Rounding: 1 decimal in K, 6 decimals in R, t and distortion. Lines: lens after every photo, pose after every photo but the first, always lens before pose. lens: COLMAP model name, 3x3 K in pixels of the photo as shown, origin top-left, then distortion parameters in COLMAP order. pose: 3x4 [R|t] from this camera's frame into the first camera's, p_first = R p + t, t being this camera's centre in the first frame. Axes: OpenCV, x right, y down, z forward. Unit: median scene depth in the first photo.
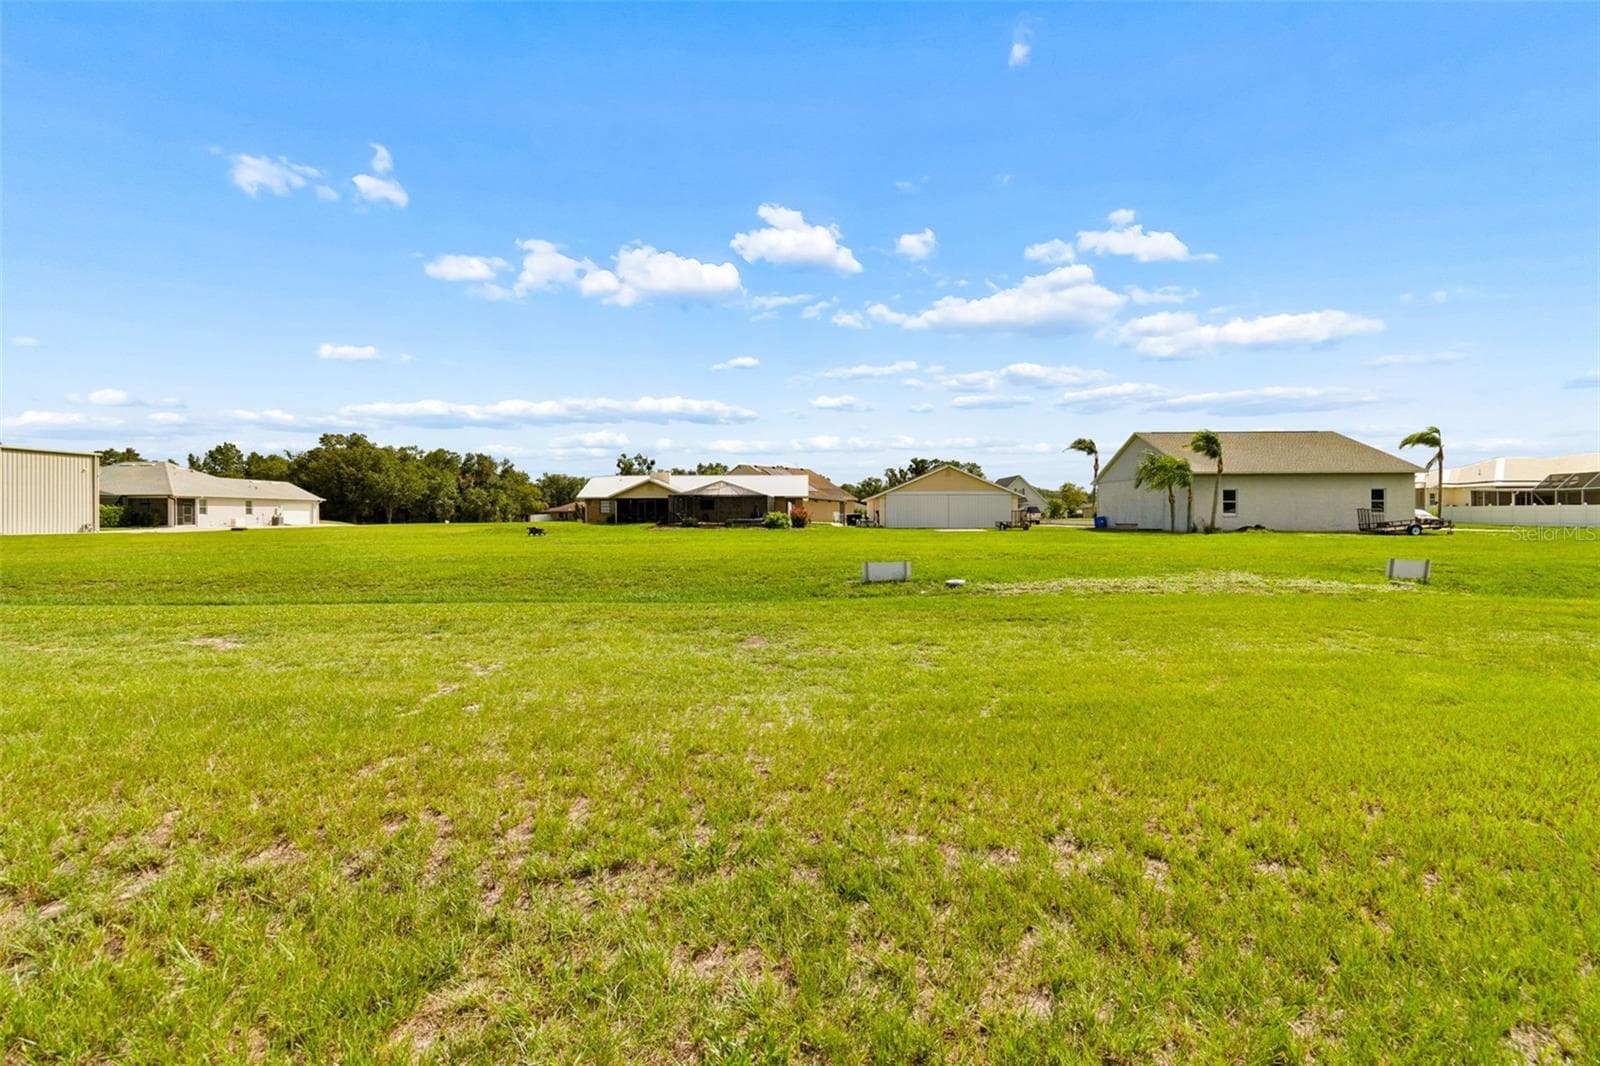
lens RADIAL K [[715.6, 0, 806.5], [0, 715.6, 521.2], [0, 0, 1]] dist [-0.003525, -0.000563]
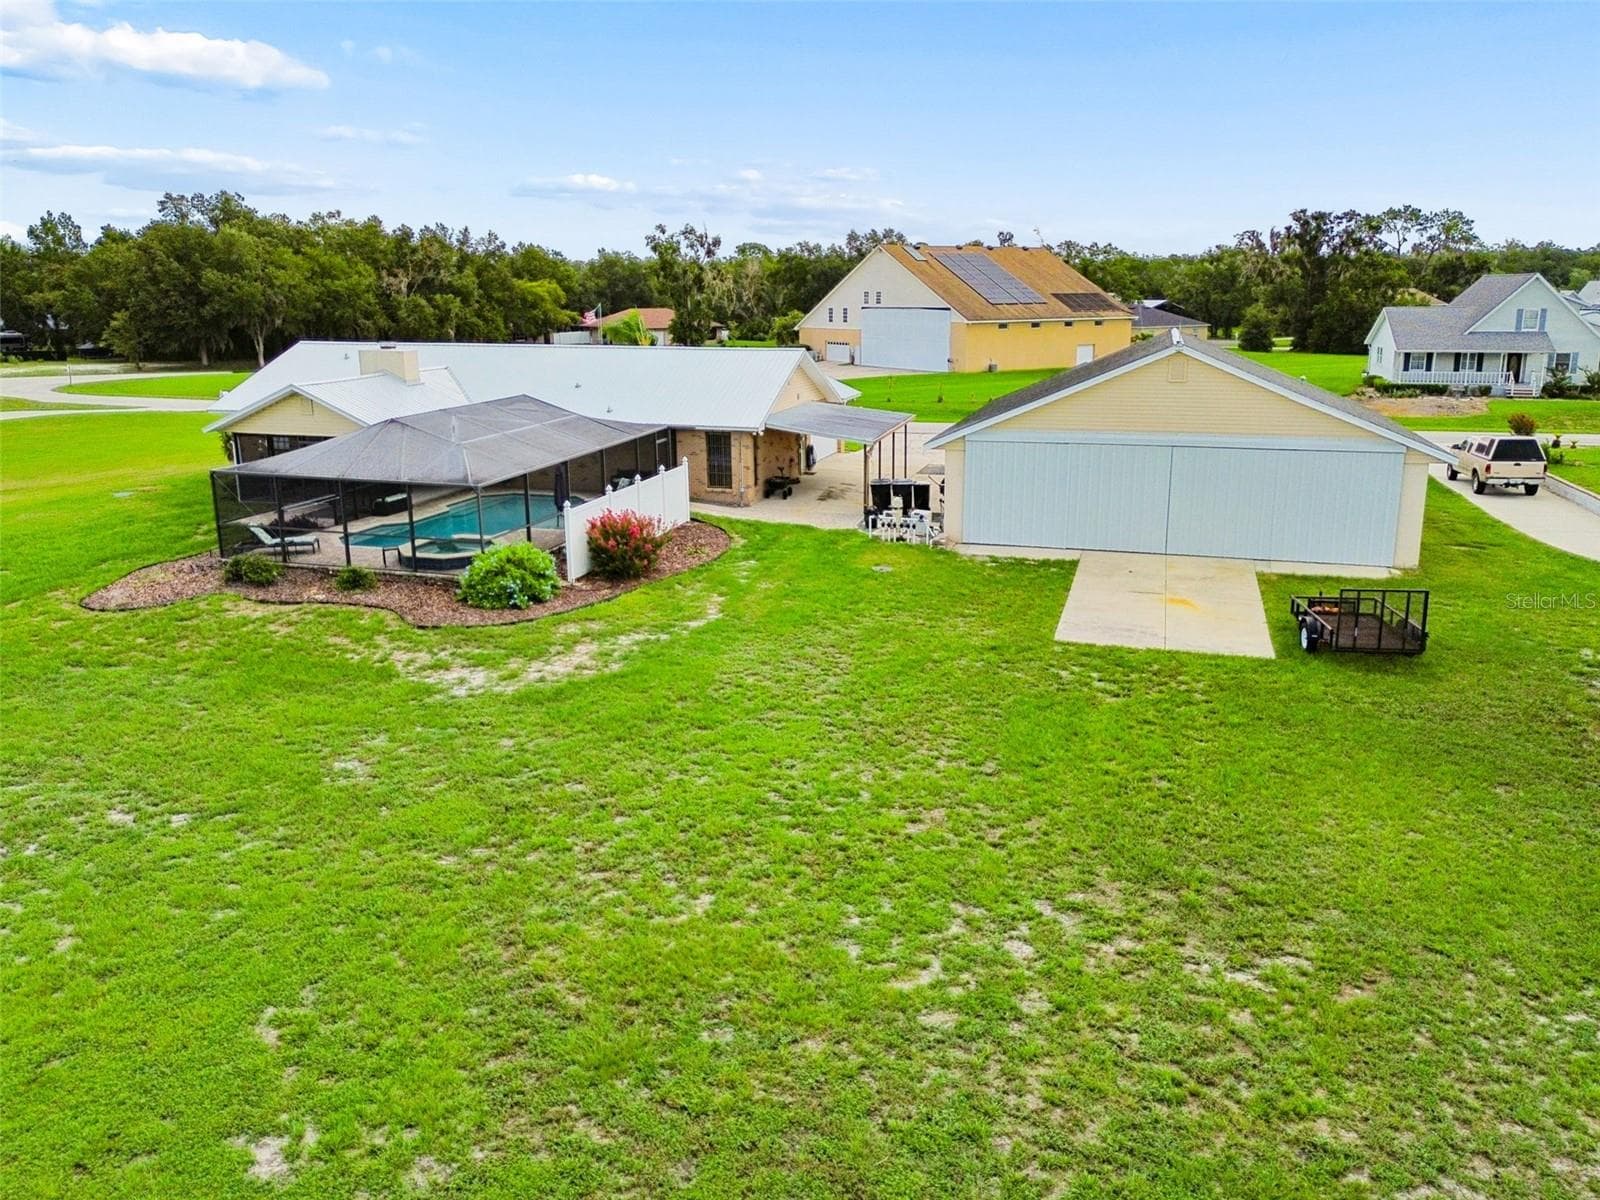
lens RADIAL K [[1135.6, 0, 801.0], [0, 1135.6, 596.5], [0, 0, 1]] dist [0.063446, -0.050219]
pose [[0.959139, 0.070415, -0.274034, 0.142431], [0.000515, 0.968100, 0.250564, -0.075104], [0.282935, -0.240467, 0.928506, 0.378264]]
